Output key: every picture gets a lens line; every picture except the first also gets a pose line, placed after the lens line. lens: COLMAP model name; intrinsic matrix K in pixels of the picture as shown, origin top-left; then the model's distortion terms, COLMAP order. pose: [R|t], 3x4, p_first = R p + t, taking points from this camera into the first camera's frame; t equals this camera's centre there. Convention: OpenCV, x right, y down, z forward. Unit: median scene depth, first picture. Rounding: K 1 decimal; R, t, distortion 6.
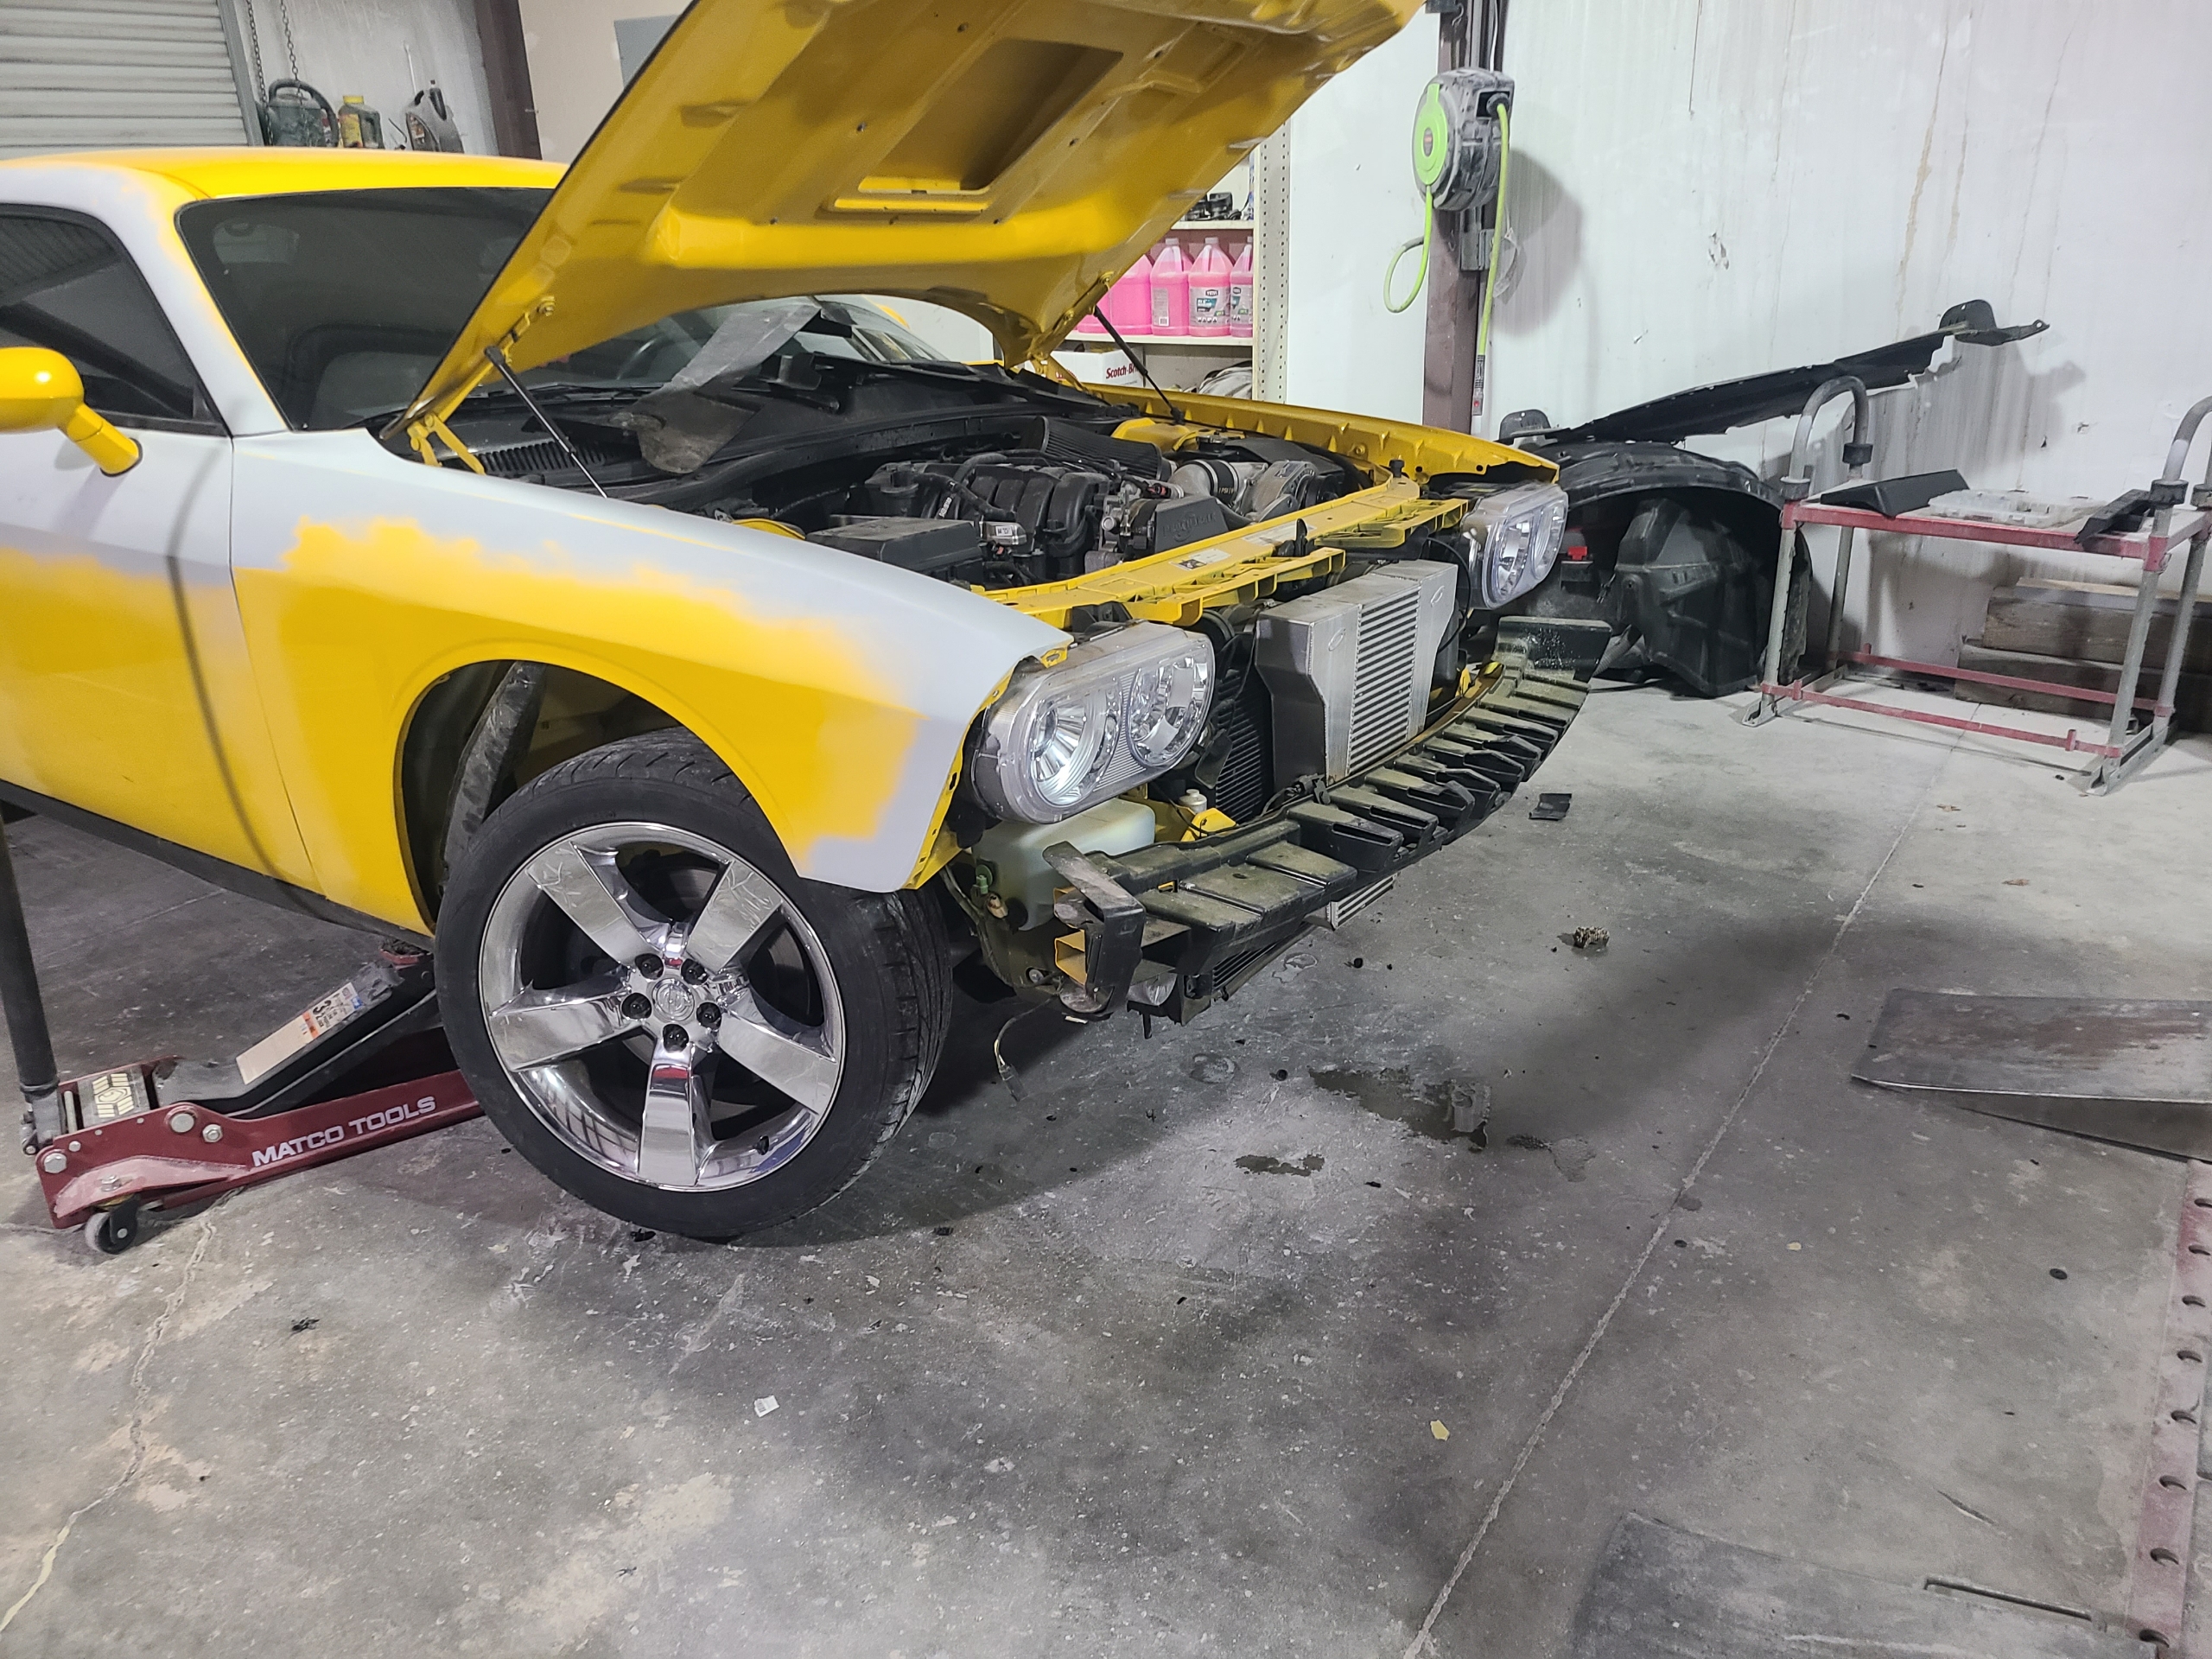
lens RADIAL K [[1664.2, 0, 1008.8], [0, 1664.2, 799.0], [0, 0, 1]] dist [0.044188, -0.036092]
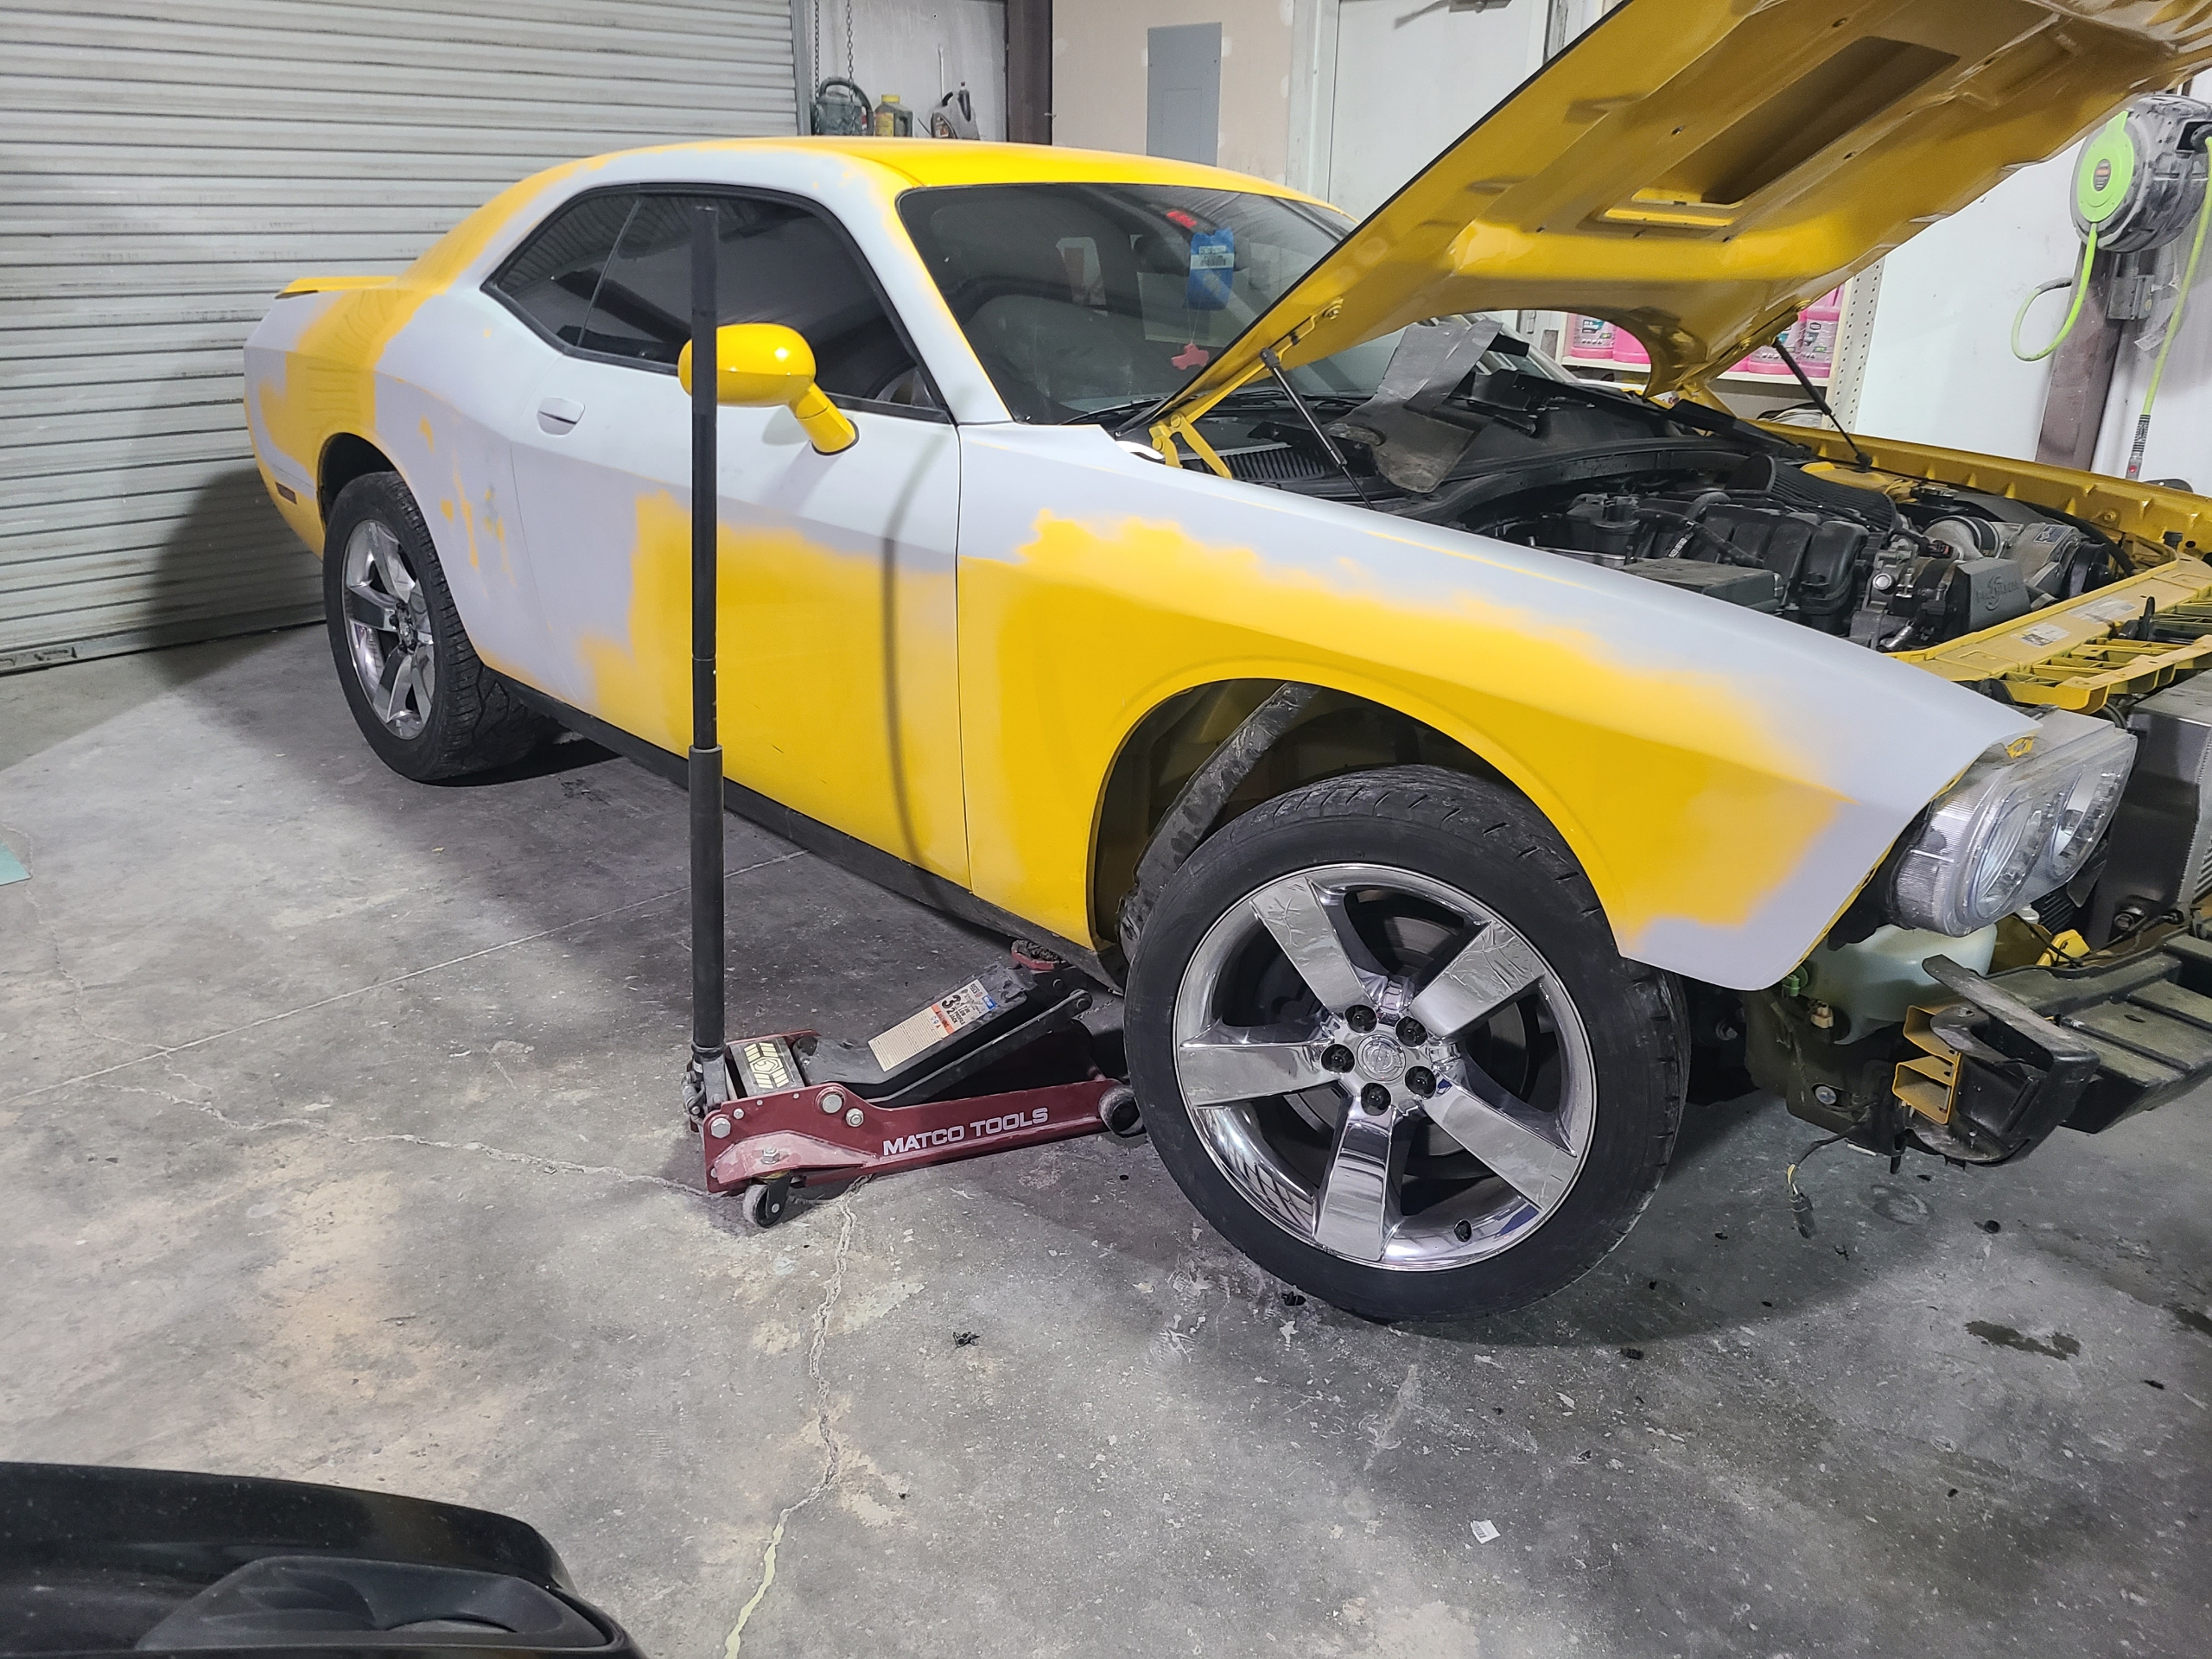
lens RADIAL K [[1664.2, 0, 1026.1], [0, 1664.2, 771.7], [0, 0, 1]] dist [0.044188, -0.036092]
pose [[0.976173, 0.107418, -0.188542, -0.222380], [-0.111468, 0.993707, -0.010978, -0.004940], [0.186176, 0.031733, 0.982004, 0.046410]]
